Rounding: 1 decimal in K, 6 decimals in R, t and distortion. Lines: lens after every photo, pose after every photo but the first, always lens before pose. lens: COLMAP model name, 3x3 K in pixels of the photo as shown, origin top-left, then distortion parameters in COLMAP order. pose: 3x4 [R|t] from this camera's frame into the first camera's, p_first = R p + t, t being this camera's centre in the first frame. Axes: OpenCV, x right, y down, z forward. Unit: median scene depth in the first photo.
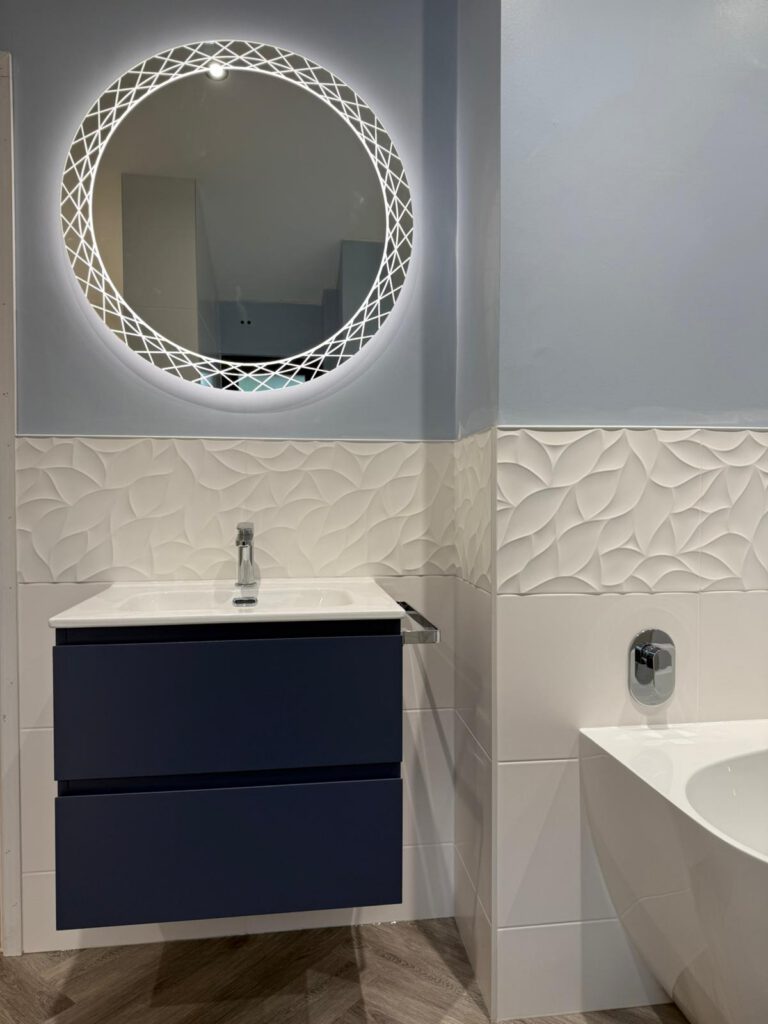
lens RADIAL K [[725.0, 0, 388.9], [0, 725.0, 516.1], [0, 0, 1]] dist [0.029563, -0.033603]
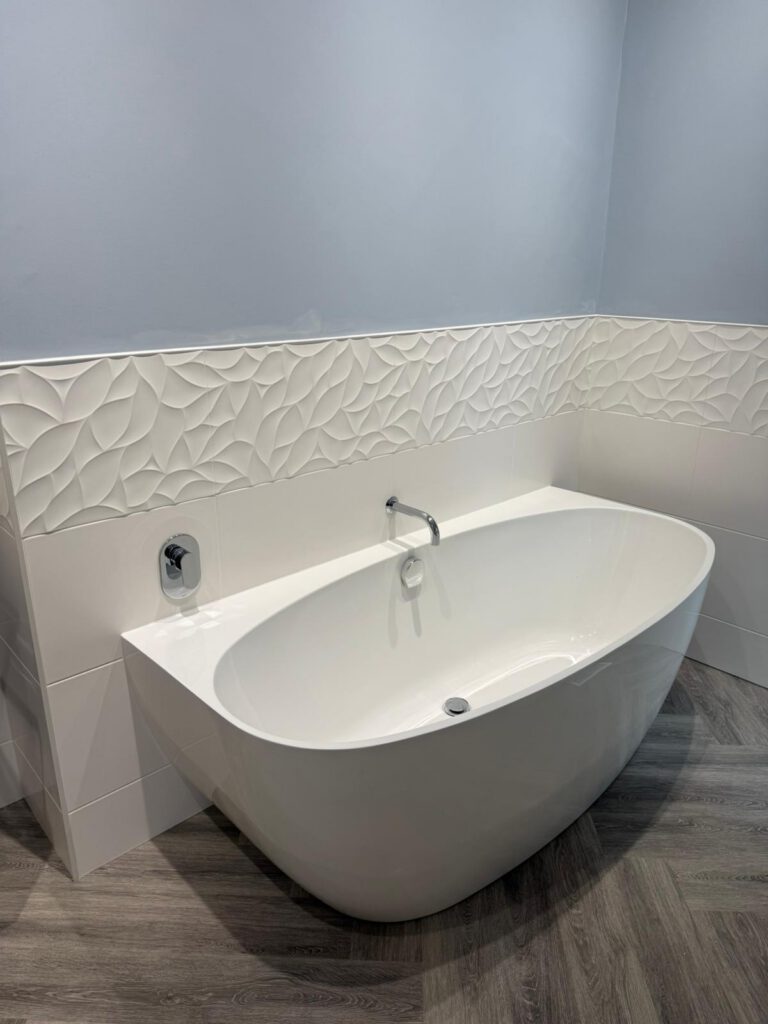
lens RADIAL K [[725.0, 0, 387.2], [0, 725.0, 512.2], [0, 0, 1]] dist [0.029563, -0.033603]
pose [[0.814591, -0.184337, 0.549964, 0.013168], [0.005504, 0.950570, 0.310460, -0.203847], [-0.580009, -0.249871, 0.775341, -0.045034]]
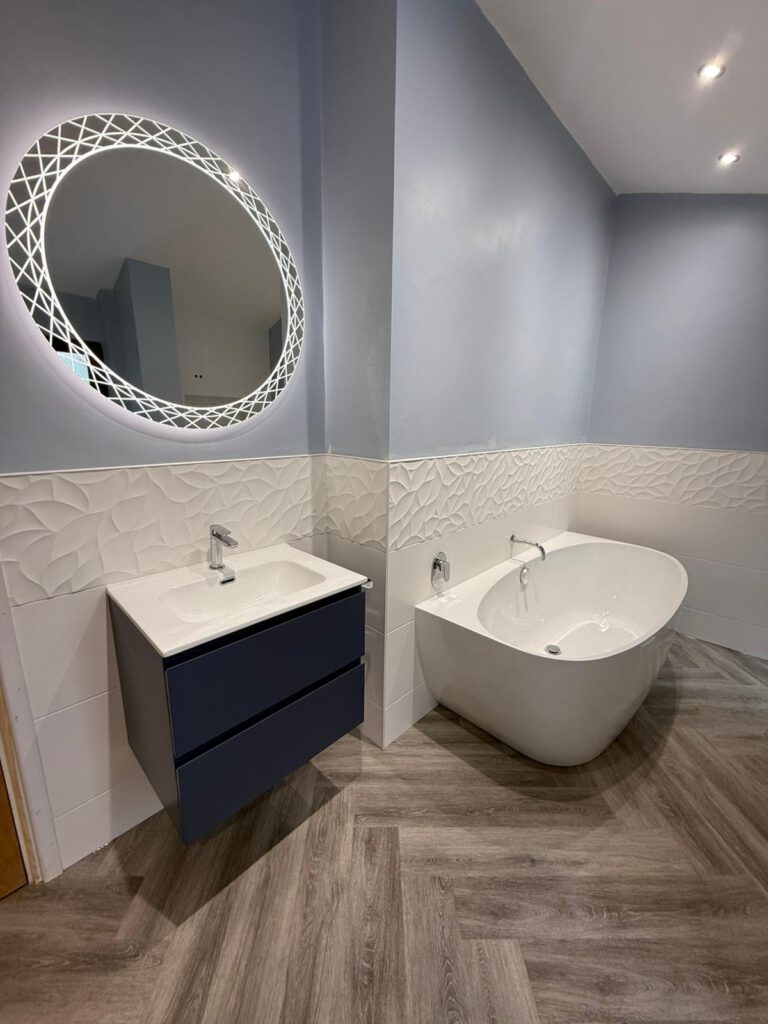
lens RADIAL K [[408.1, 0, 386.9], [0, 408.1, 507.6], [0, 0, 1]] dist [-0.001191, 0.000943]
pose [[0.784848, -0.118710, 0.608211, -0.420982], [-0.004005, 0.980488, 0.196539, -0.185440], [-0.619675, -0.156689, 0.769059, 0.184867]]
